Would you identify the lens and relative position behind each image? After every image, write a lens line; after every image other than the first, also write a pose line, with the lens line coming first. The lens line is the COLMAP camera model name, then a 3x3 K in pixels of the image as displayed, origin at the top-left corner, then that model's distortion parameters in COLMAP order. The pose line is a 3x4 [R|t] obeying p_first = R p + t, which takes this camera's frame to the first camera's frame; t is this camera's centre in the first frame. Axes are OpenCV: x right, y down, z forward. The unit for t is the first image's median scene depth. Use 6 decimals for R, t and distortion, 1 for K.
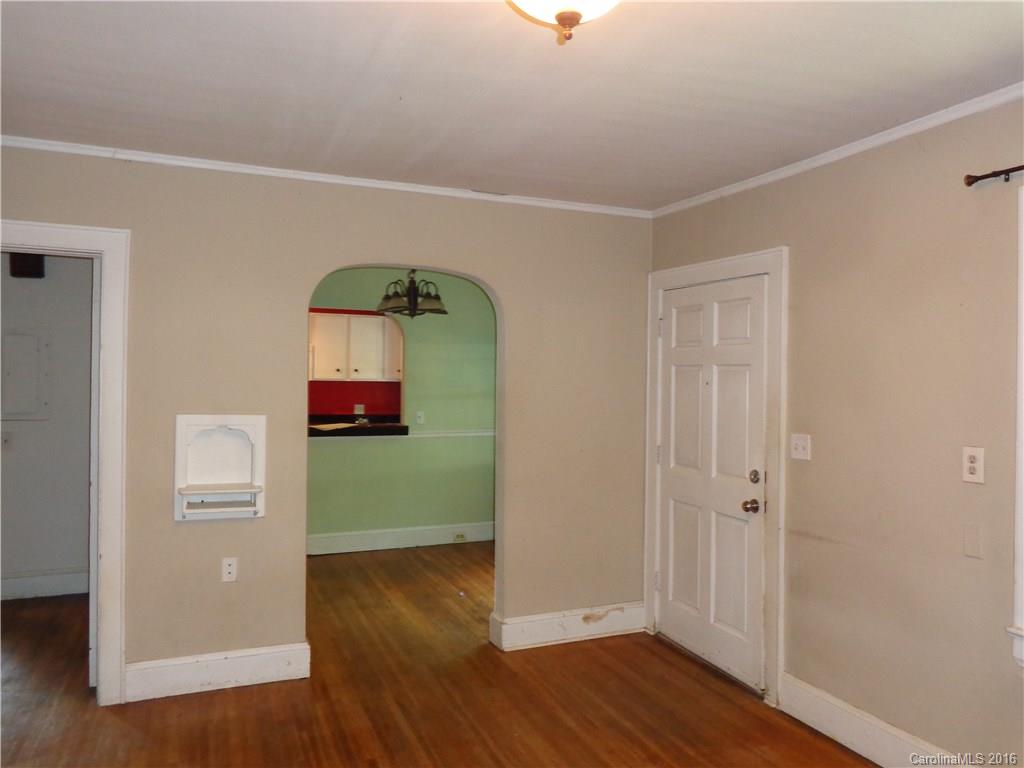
lens RADIAL K [[759.4, 0, 512.0], [0, 759.4, 384.0], [0, 0, 1]] dist [-0.014047, -0.001877]
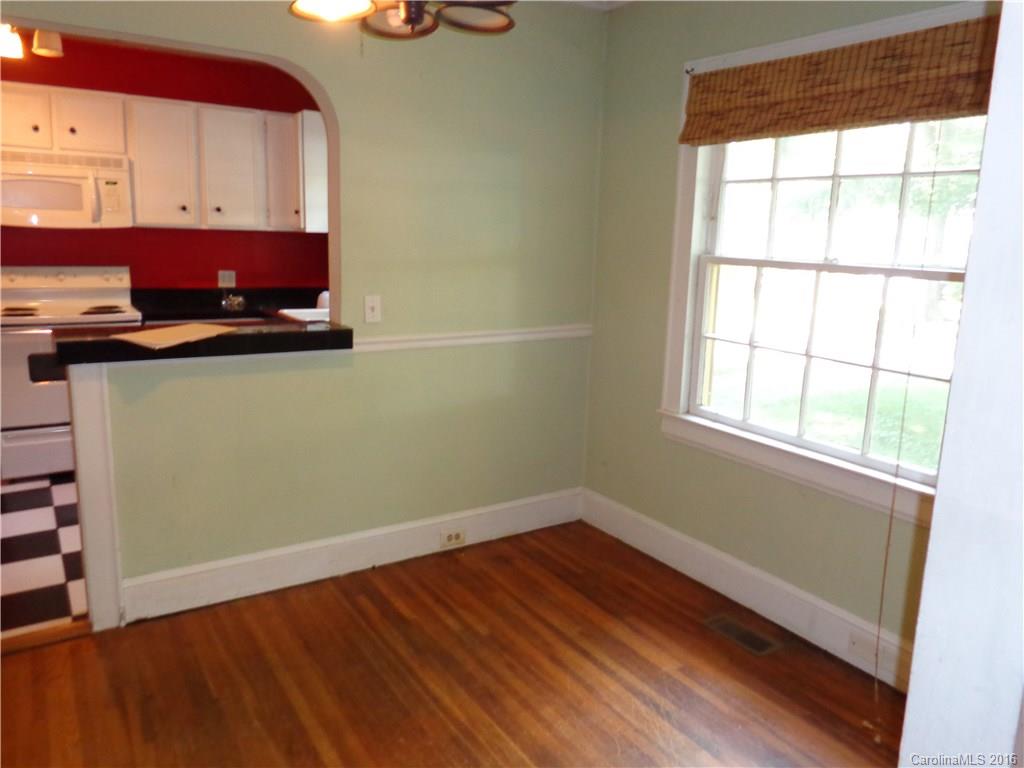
lens RADIAL K [[764.3, 0, 512.0], [0, 764.3, 384.0], [0, 0, 1]] dist [-0.000975, -0.005067]
pose [[0.985363, -0.018452, 0.169468, -0.091608], [-0.013750, 0.982282, 0.186905, 0.000132], [-0.169914, -0.186500, 0.967650, 0.404839]]
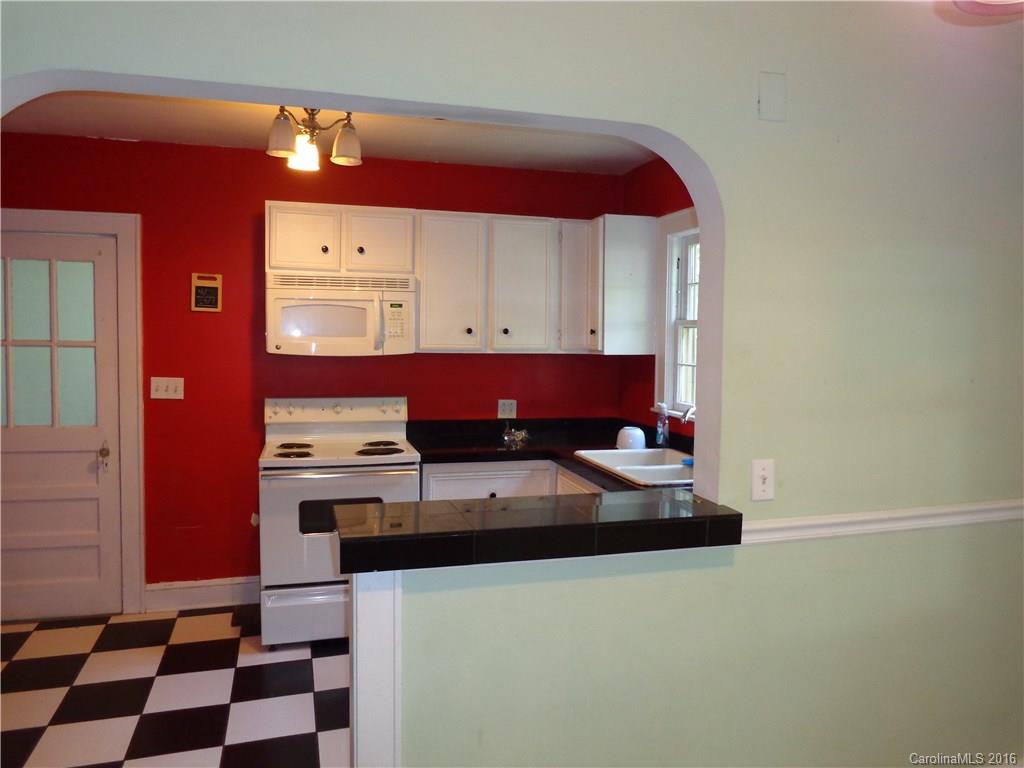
lens RADIAL K [[759.4, 0, 512.0], [0, 759.4, 384.0], [0, 0, 1]] dist [-0.014047, -0.001877]
pose [[0.992889, 0.001796, -0.119030, -0.145896], [0.004175, 0.998746, 0.049900, -0.008544], [0.118970, -0.050042, 0.991636, 0.531307]]
